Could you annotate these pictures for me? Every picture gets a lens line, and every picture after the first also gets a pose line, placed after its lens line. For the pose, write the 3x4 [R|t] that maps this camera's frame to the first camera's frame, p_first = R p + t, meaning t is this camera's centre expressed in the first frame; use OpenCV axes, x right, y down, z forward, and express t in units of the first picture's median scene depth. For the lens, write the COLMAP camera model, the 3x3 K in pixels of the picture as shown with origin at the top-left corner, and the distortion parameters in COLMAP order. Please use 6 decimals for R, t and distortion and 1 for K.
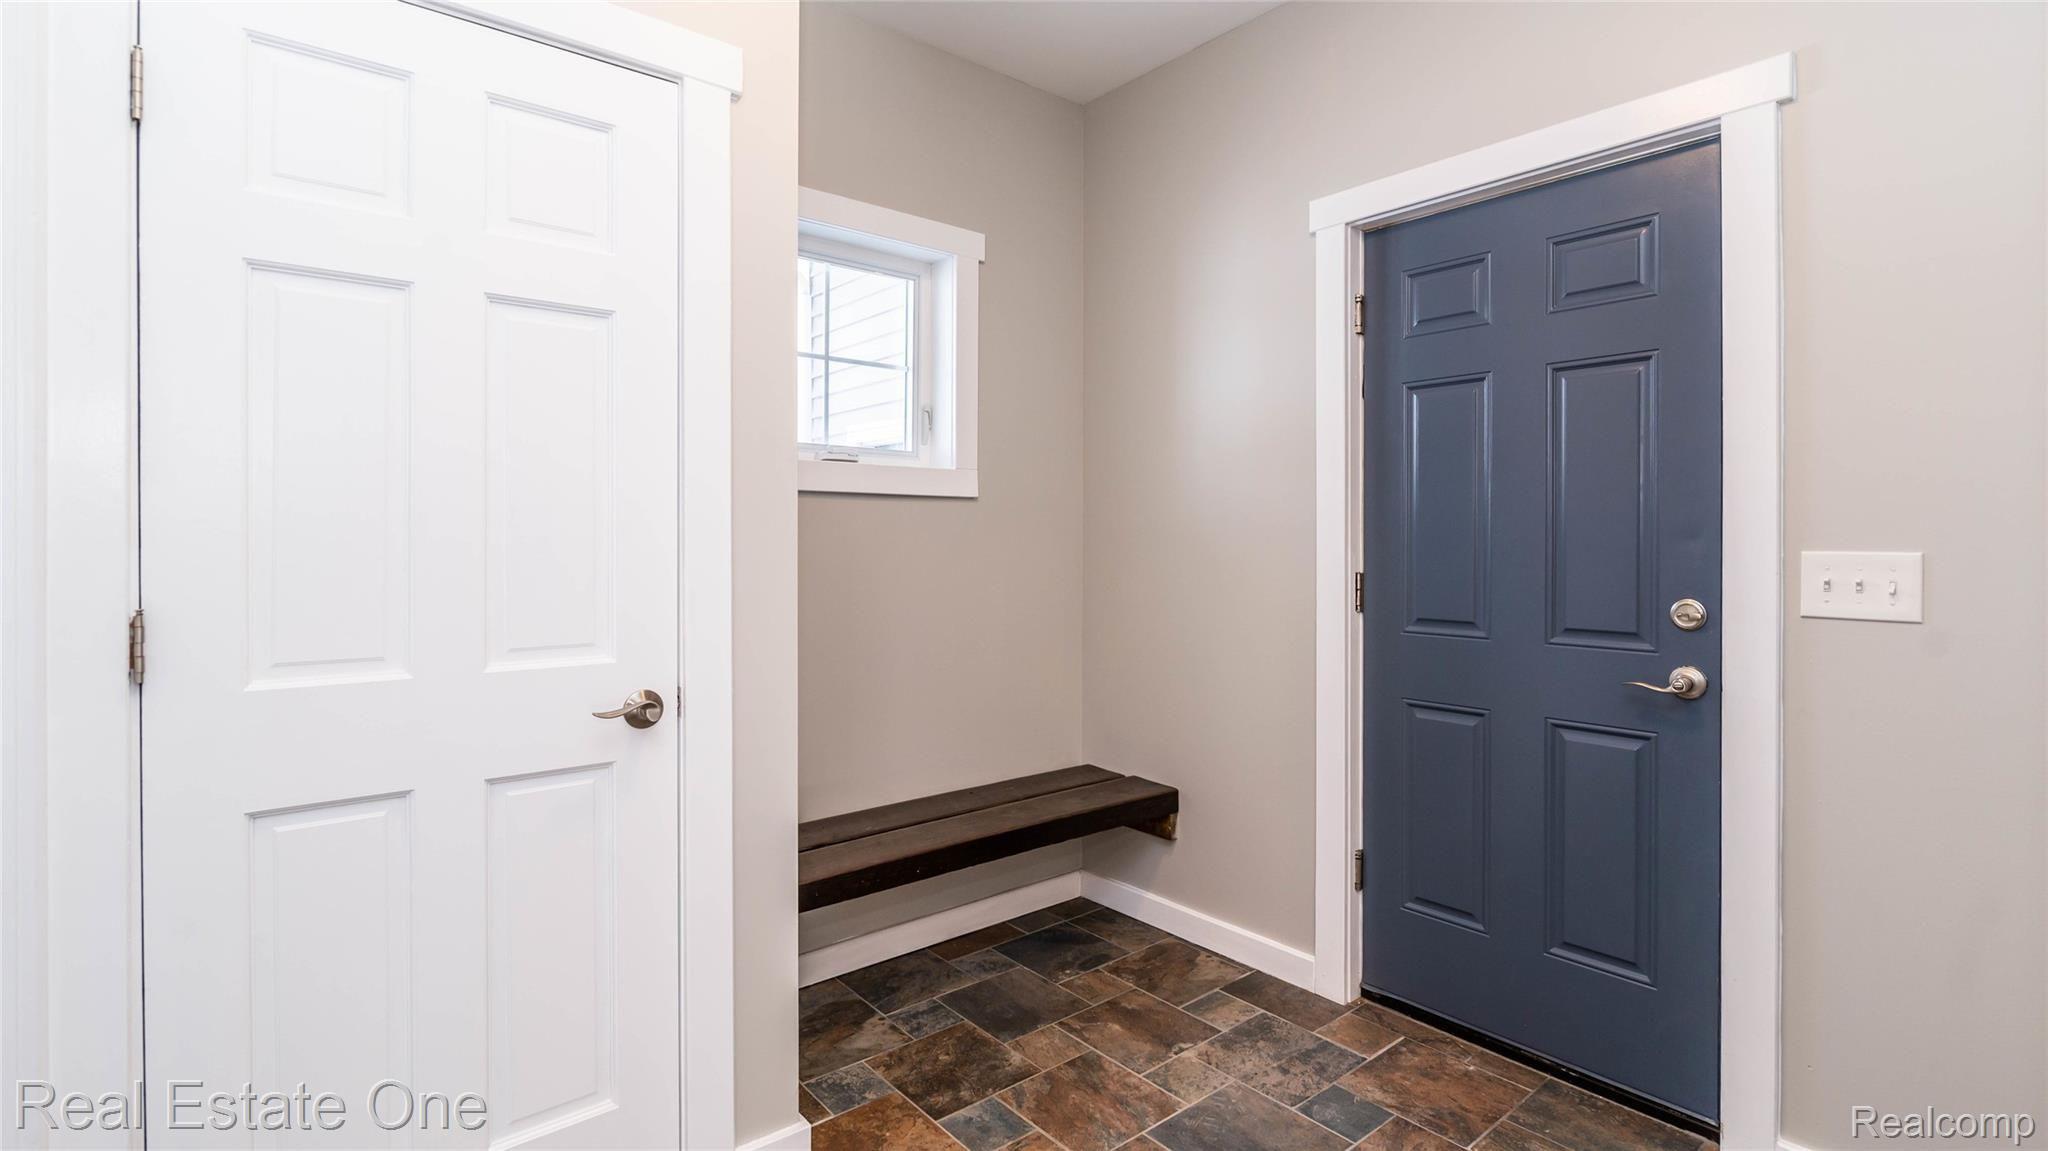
lens RADIAL K [[966.2, 0, 1002.8], [0, 966.2, 539.7], [0, 0, 1]] dist [0.003586, -0.000320]
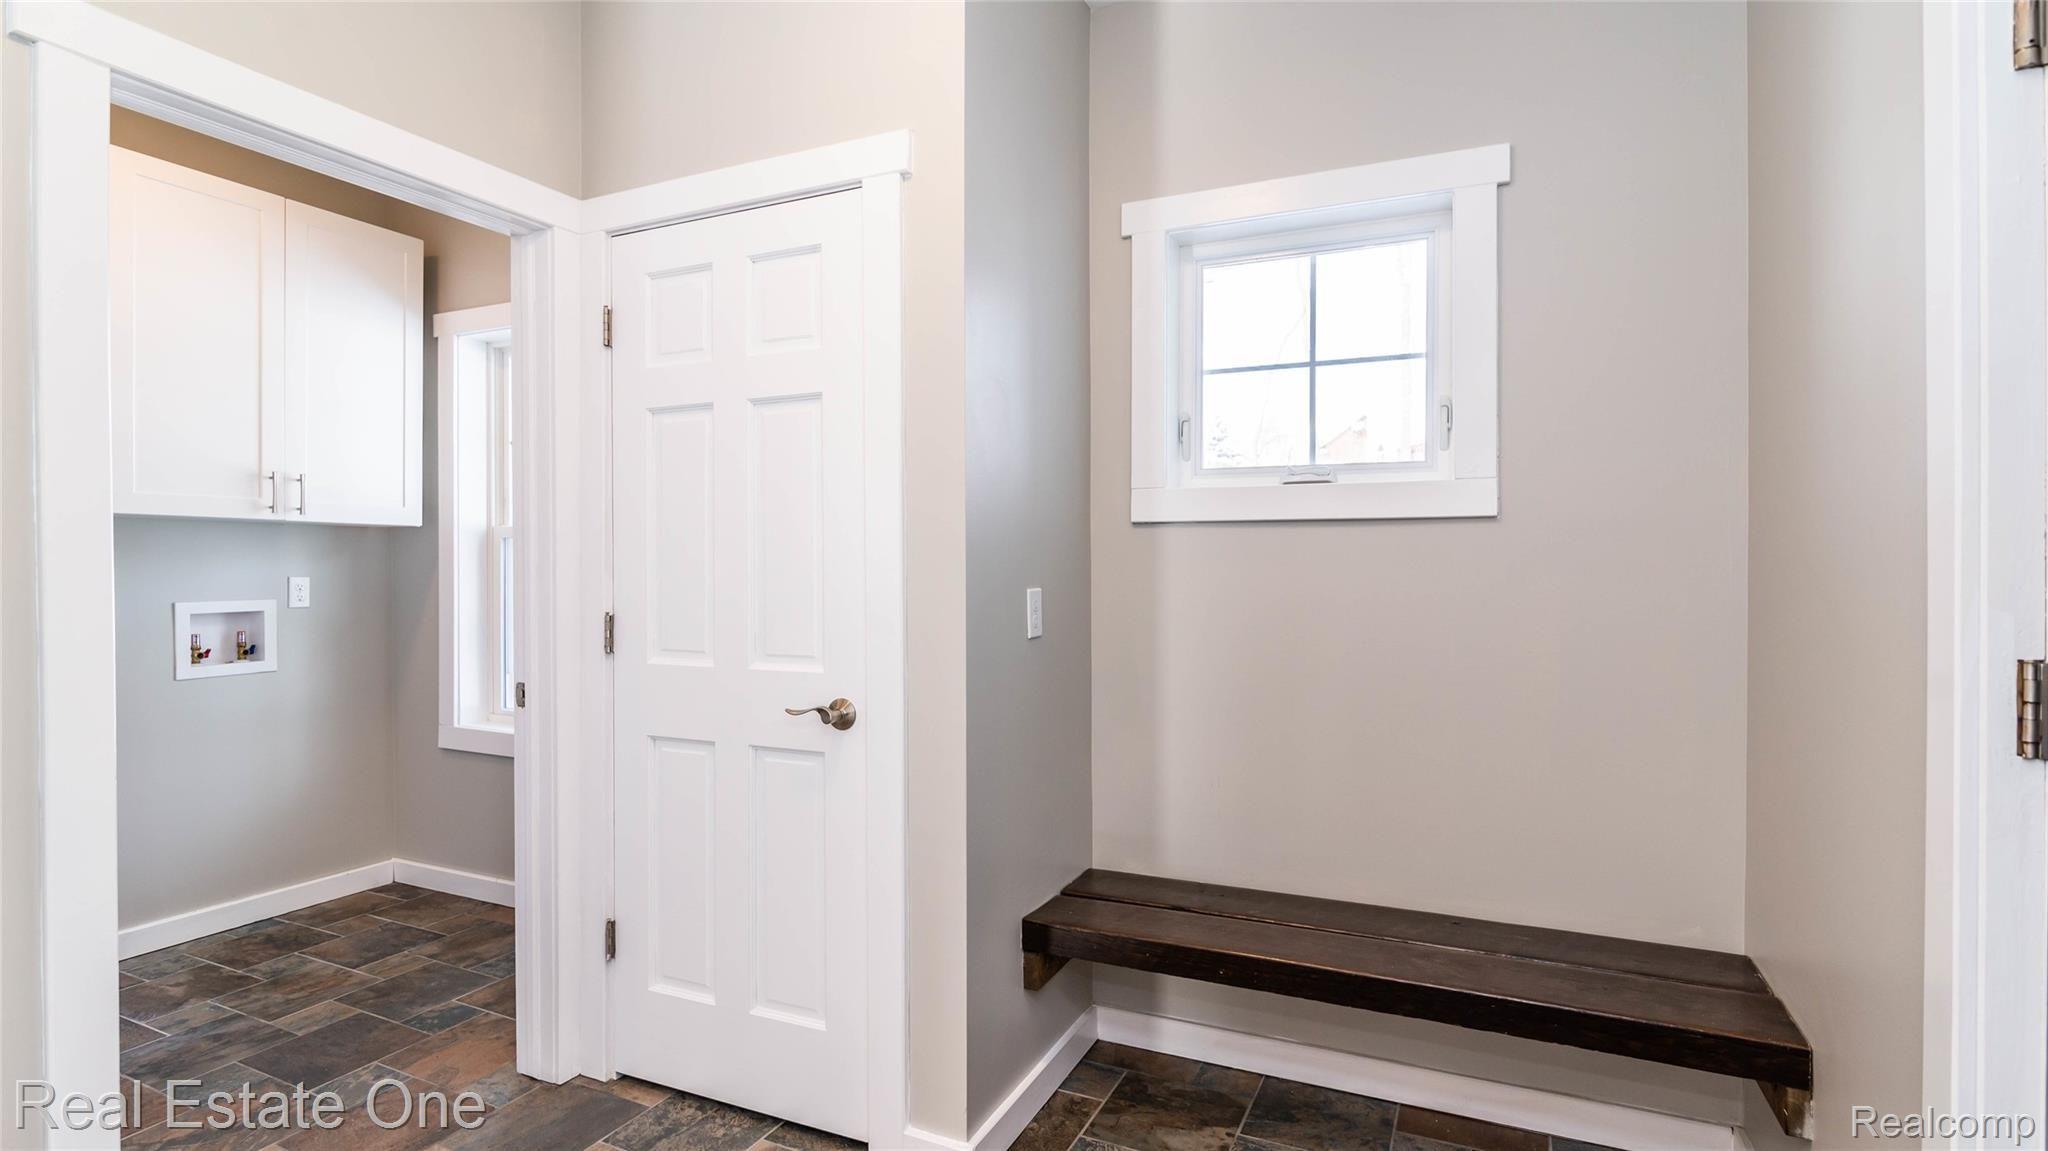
lens RADIAL K [[966.2, 0, 1025.6], [0, 966.2, 577.4], [0, 0, 1]] dist [0.003586, -0.000320]
pose [[0.443038, 0.001803, -0.896501, 0.518604], [-0.000984, 0.999998, 0.001525, 0.000700], [0.896502, 0.000206, 0.443039, 0.422602]]
